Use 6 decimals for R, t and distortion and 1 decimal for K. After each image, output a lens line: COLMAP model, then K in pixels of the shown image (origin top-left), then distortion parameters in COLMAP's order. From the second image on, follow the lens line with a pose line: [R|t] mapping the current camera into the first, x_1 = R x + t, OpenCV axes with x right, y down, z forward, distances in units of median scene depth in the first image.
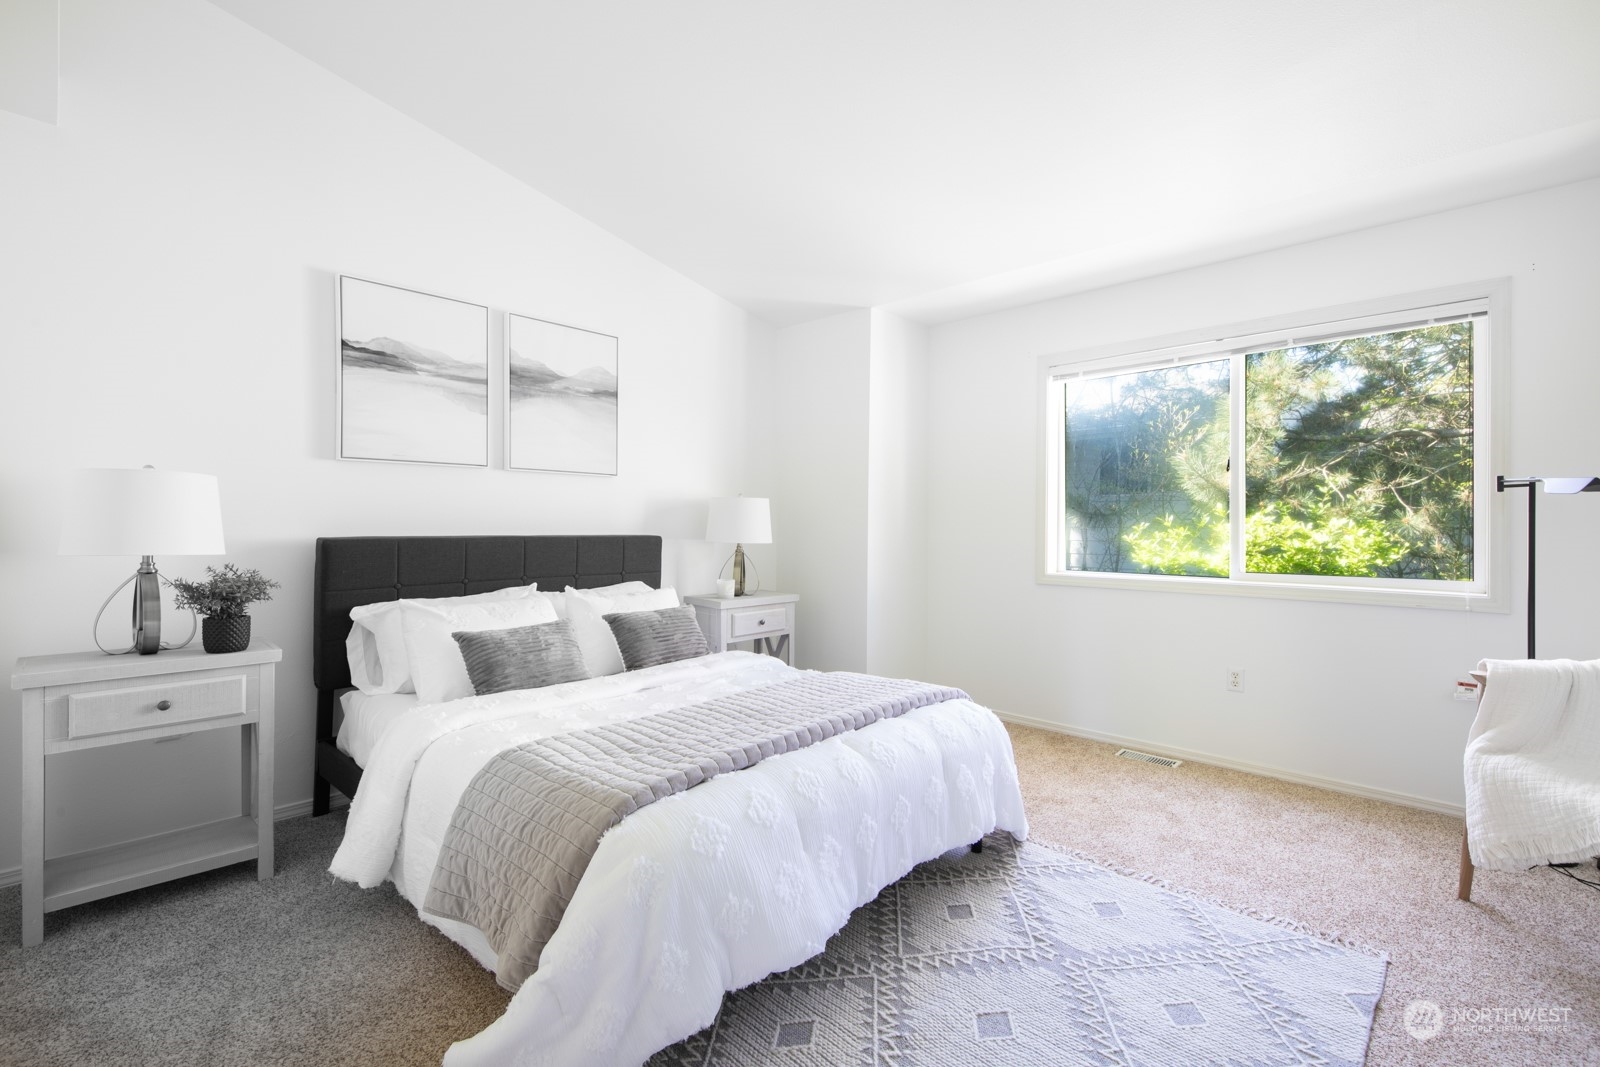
lens RADIAL K [[713.5, 0, 803.0], [0, 713.5, 532.4], [0, 0, 1]] dist [-0.000783, -0.000765]
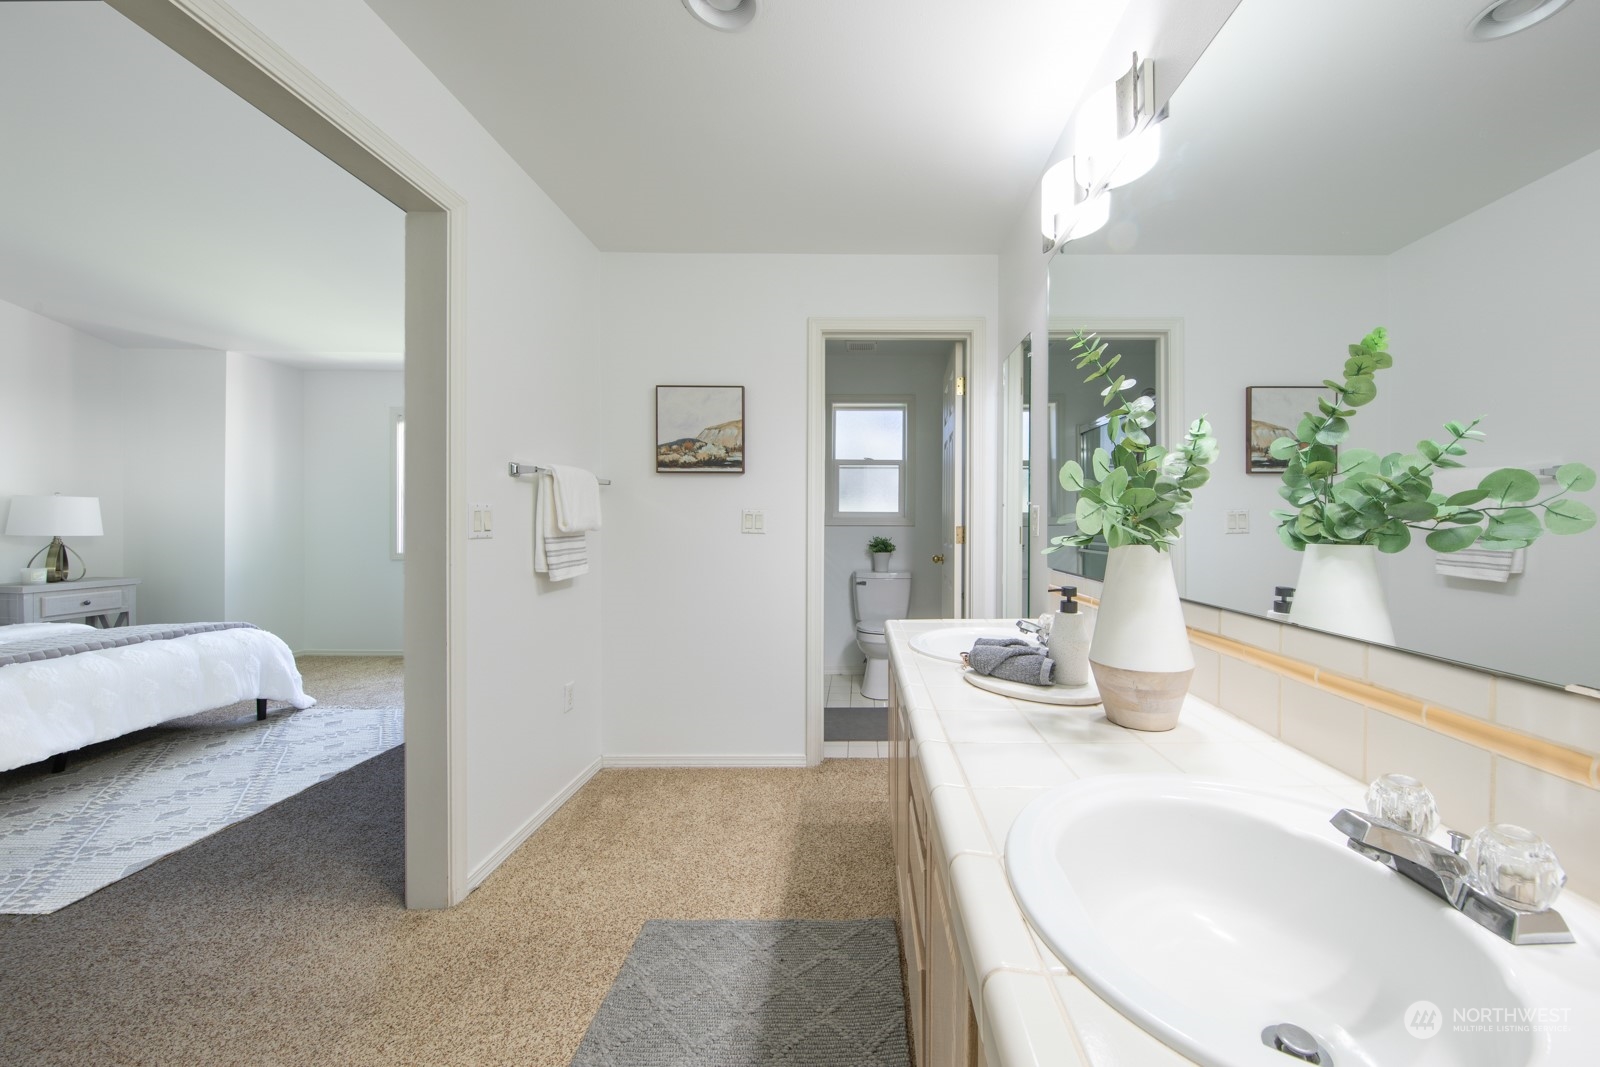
lens RADIAL K [[551.6, 0, 805.5], [0, 551.6, 525.9], [0, 0, 1]] dist [-0.000664, -0.000127]
pose [[0.712555, -0.006136, 0.701590, 0.154038], [0.003440, 0.999980, 0.005252, -0.001229], [-0.701608, -0.001329, 0.712562, -0.485148]]
